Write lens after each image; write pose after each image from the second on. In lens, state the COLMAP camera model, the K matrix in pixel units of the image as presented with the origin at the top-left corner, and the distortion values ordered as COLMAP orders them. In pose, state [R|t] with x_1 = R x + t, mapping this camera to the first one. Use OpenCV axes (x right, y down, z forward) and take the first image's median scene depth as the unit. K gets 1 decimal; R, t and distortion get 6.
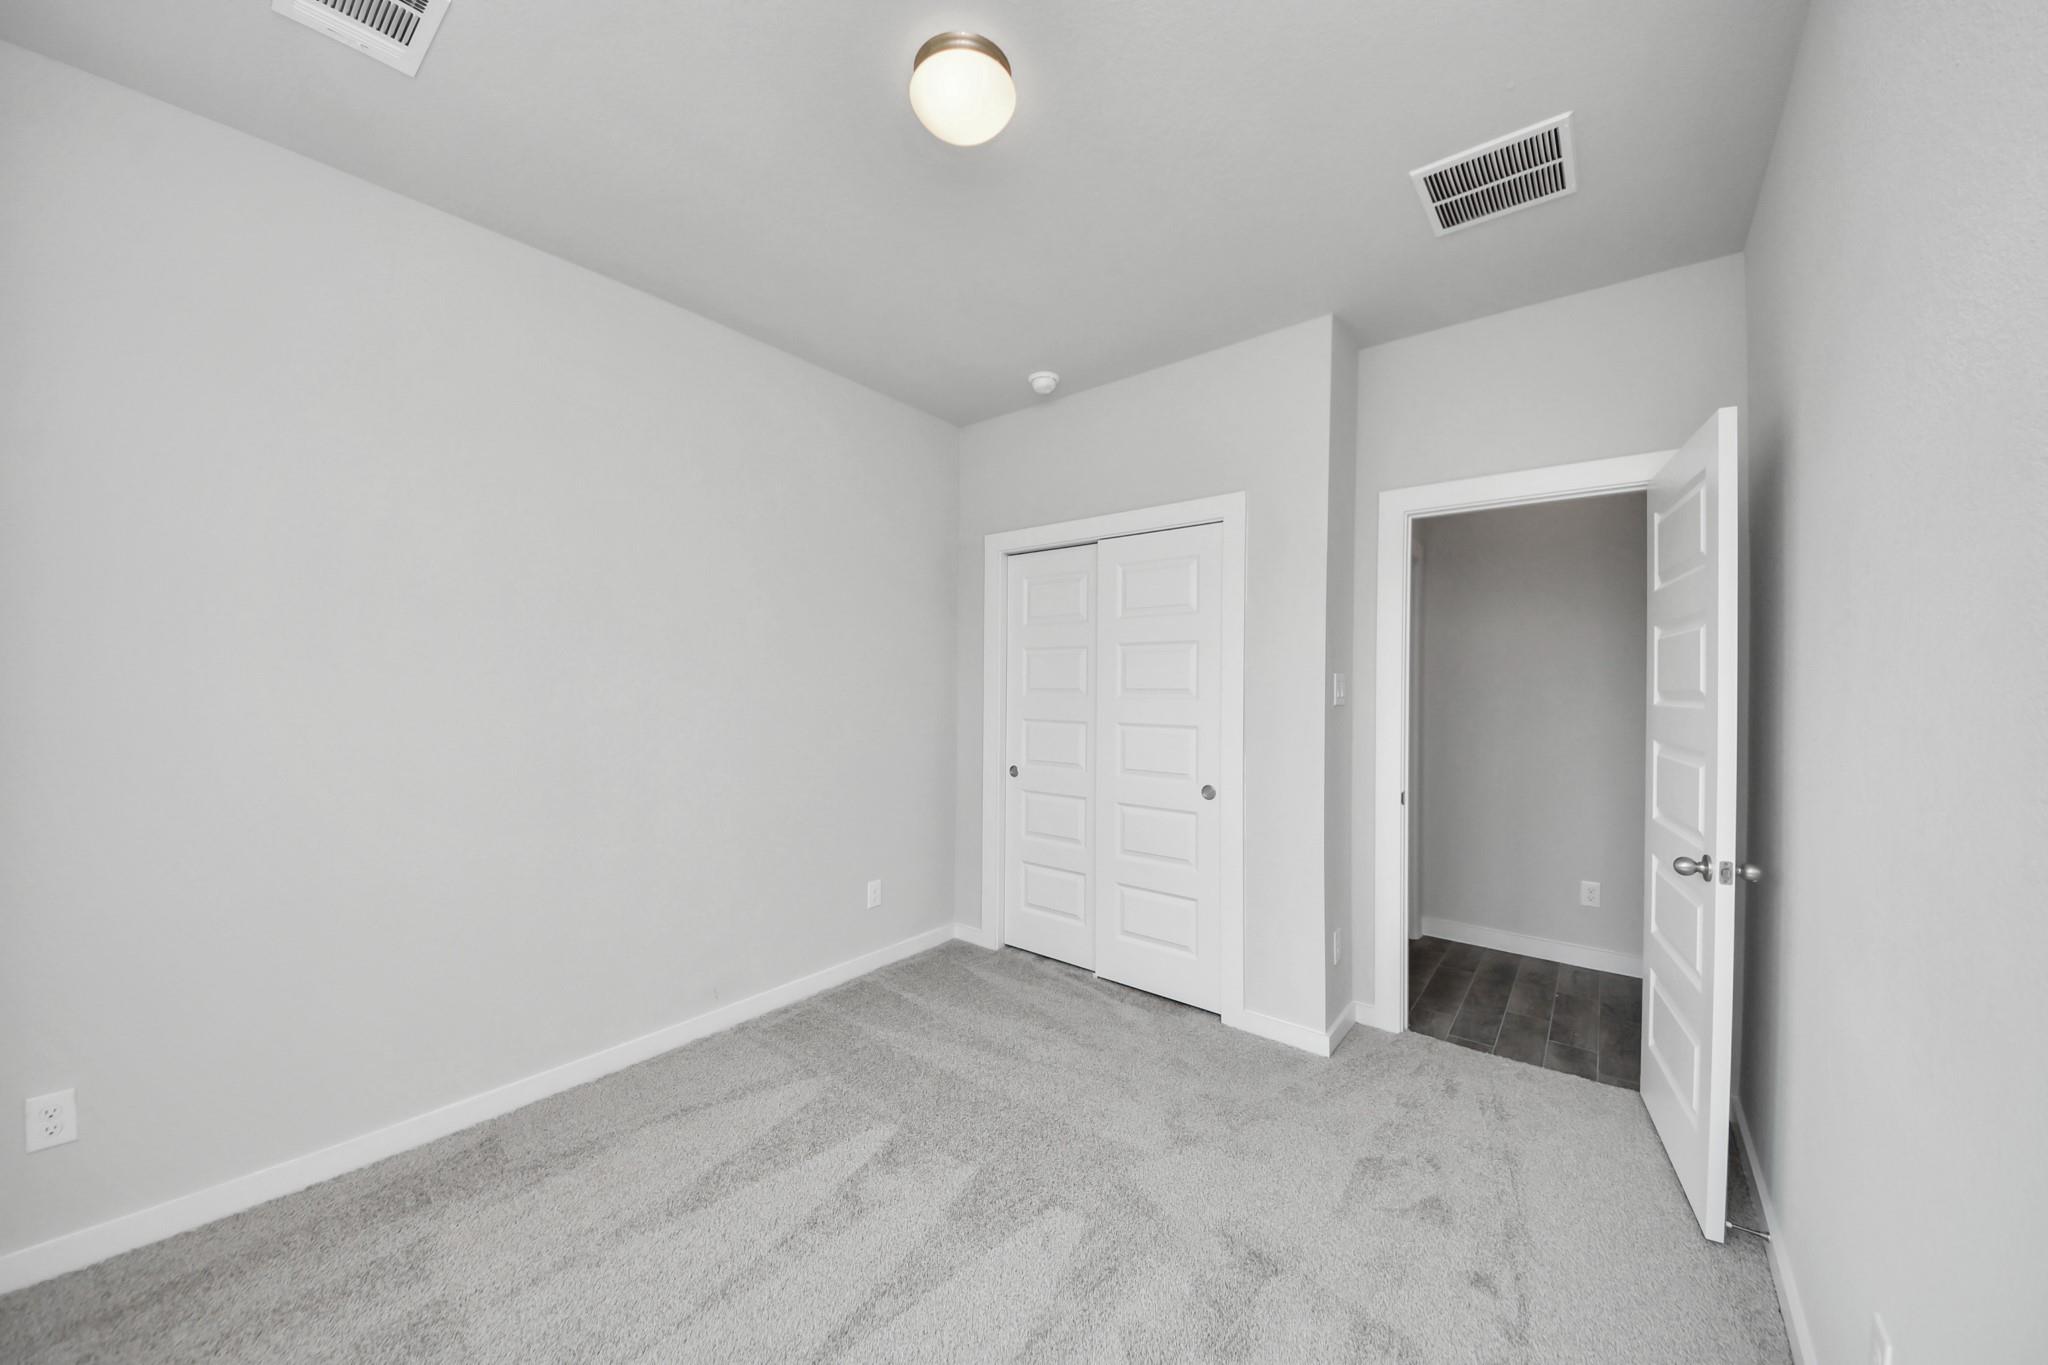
lens RADIAL K [[711.5, 0, 1010.3], [0, 711.5, 683.6], [0, 0, 1]] dist [0.032658, -0.019150]
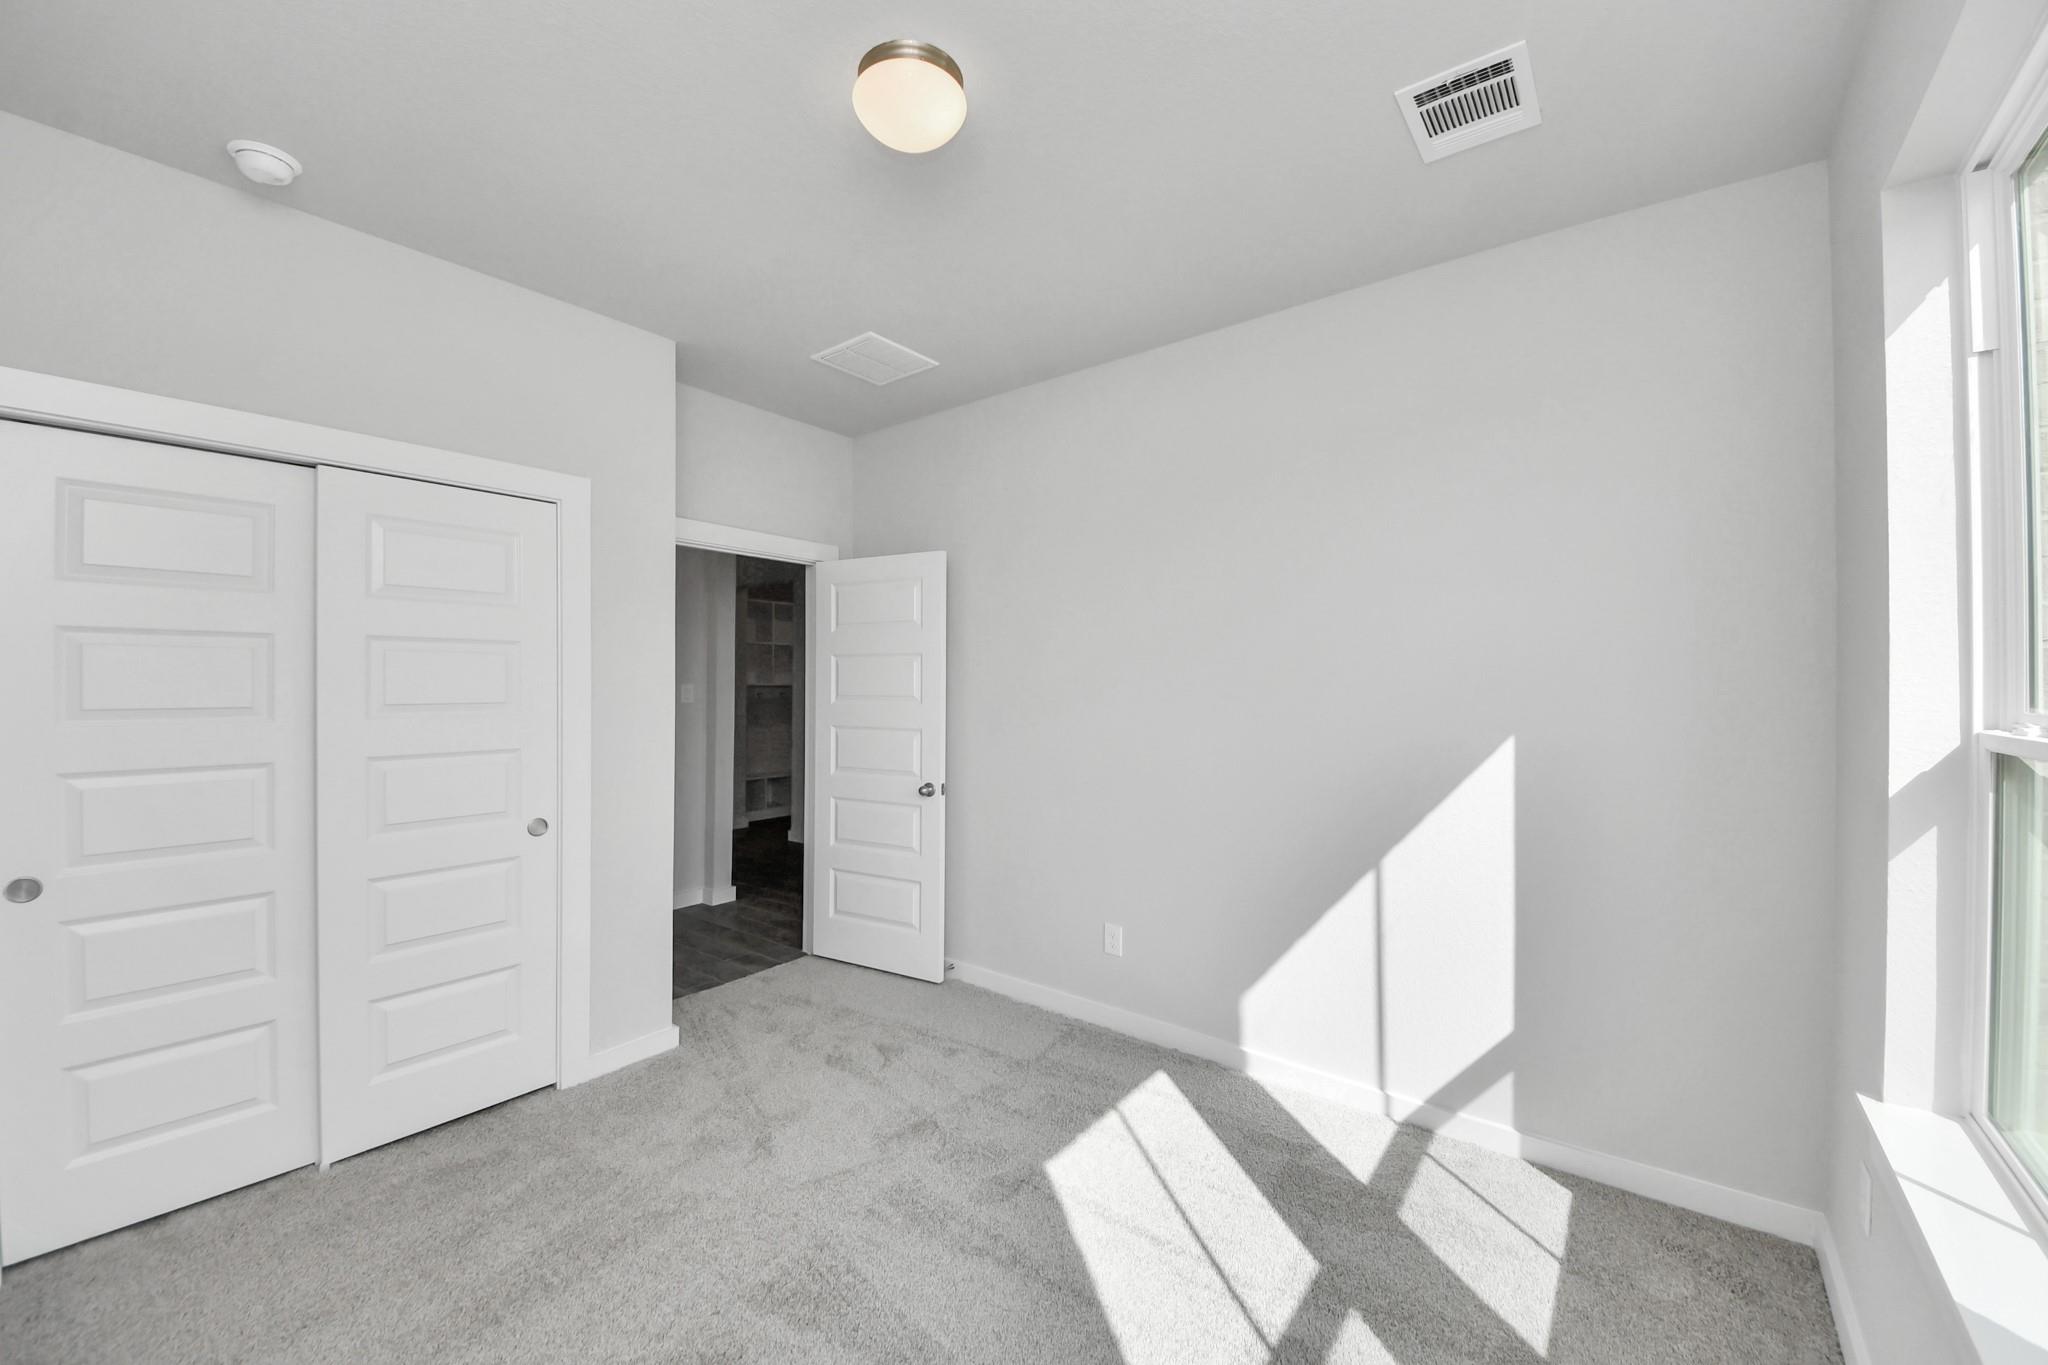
lens RADIAL K [[711.5, 0, 1010.3], [0, 711.5, 683.6], [0, 0, 1]] dist [0.032658, -0.019150]
pose [[0.036847, -0.003871, 0.999313, -0.591132], [-0.001537, 0.999991, 0.003930, -0.019188], [-0.999320, -0.001681, 0.036841, 0.471668]]
